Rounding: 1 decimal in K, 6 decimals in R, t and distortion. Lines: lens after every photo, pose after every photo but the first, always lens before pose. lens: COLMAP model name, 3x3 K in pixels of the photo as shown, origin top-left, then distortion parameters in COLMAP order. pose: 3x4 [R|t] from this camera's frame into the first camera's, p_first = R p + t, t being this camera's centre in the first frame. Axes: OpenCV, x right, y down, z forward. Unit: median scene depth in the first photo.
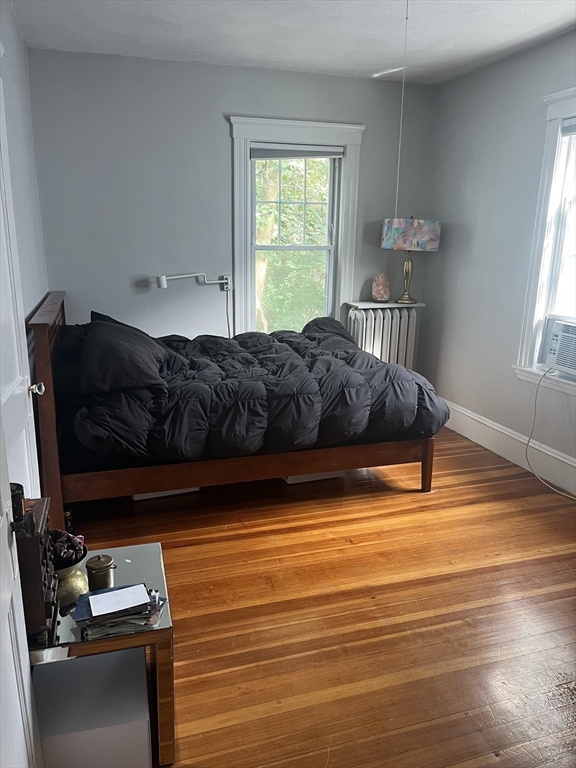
lens RADIAL K [[574.8, 0, 292.3], [0, 574.8, 384.9], [0, 0, 1]] dist [0.040942, -0.047092]
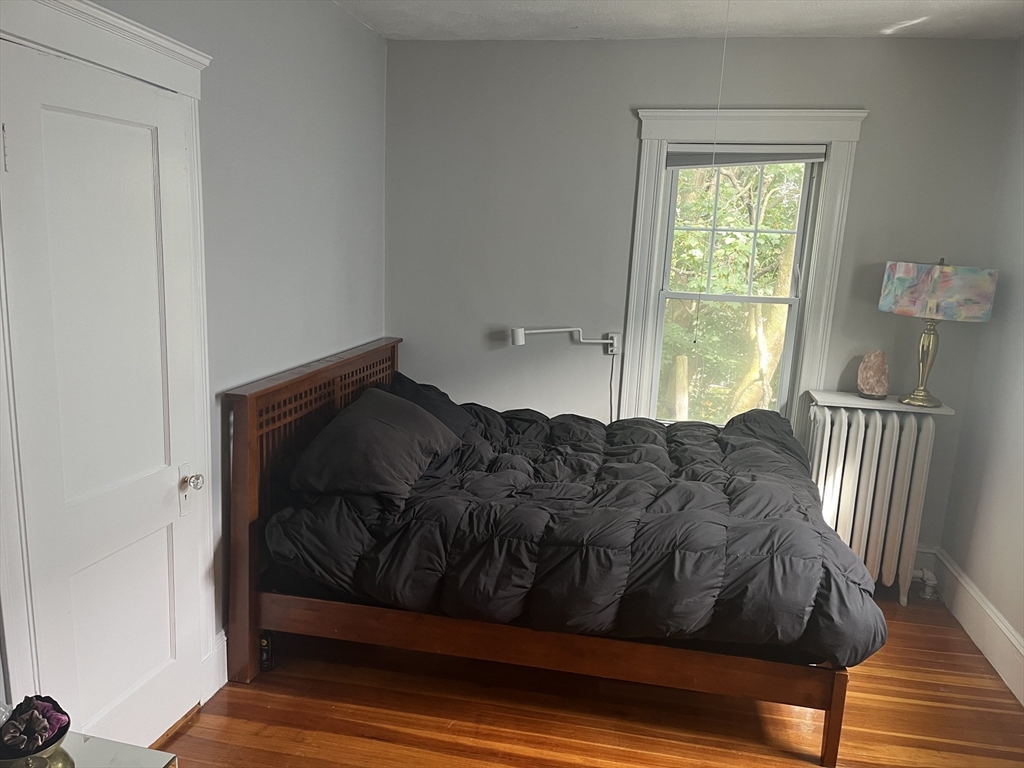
lens RADIAL K [[766.4, 0, 506.4], [0, 766.4, 384.1], [0, 0, 1]] dist [0.040942, -0.047092]
pose [[0.879903, 0.115528, -0.460894, 0.212181], [-0.150215, 0.987878, -0.039156, -0.079165], [0.450784, 0.103687, 0.886591, 0.145265]]
